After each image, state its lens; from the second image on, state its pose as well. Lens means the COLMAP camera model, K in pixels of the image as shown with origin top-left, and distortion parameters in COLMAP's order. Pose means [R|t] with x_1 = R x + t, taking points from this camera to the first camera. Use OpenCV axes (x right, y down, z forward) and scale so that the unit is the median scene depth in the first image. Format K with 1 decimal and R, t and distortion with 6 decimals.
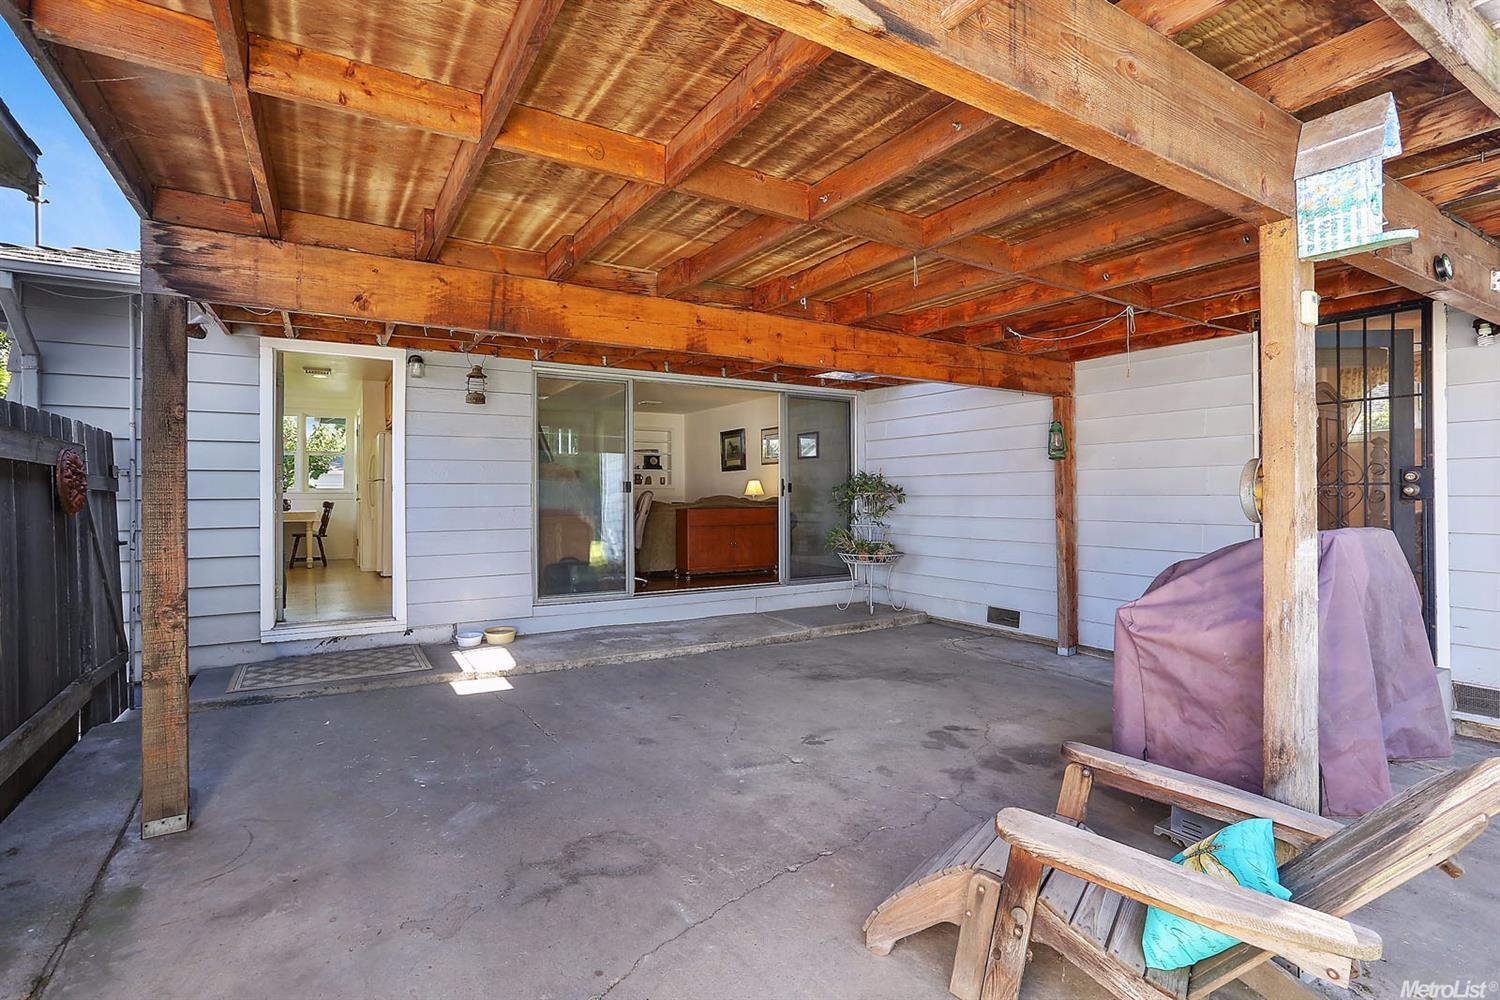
lens RADIAL K [[728.3, 0, 759.8], [0, 728.3, 505.9], [0, 0, 1]] dist [-0.043757, 0.006801]
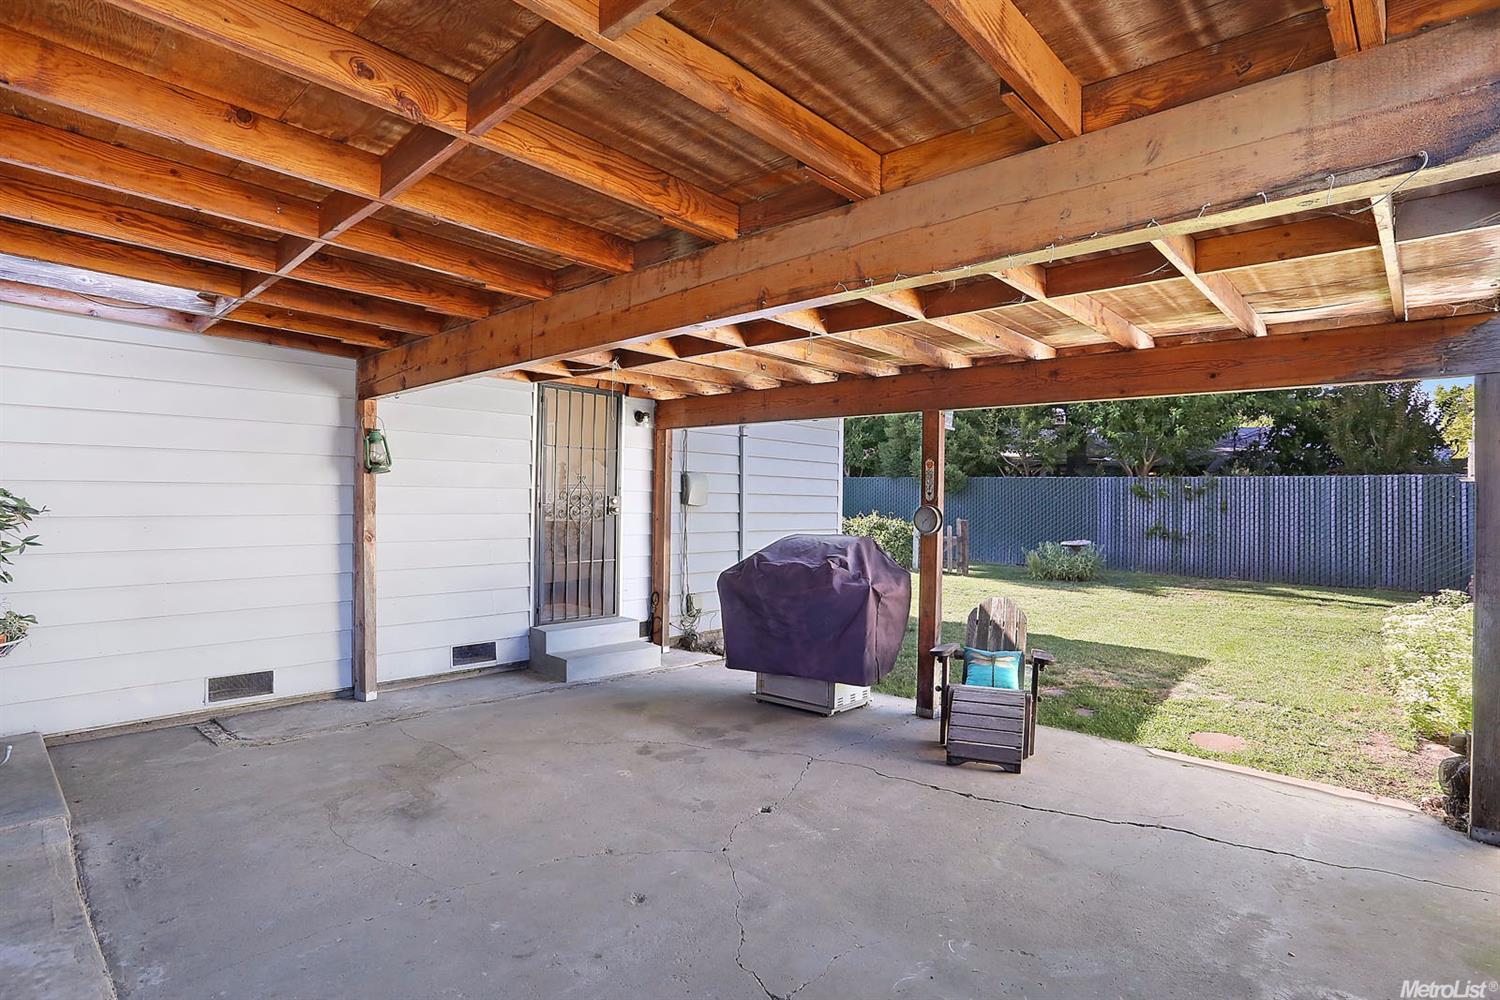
lens RADIAL K [[728.3, 0, 747.2], [0, 728.3, 490.3], [0, 0, 1]] dist [-0.043757, 0.006801]
pose [[-0.249037, 0.011685, 0.968424, -0.810652], [-0.000925, 0.999924, -0.012303, -0.056827], [-0.968494, -0.003960, -0.249007, 1.165819]]
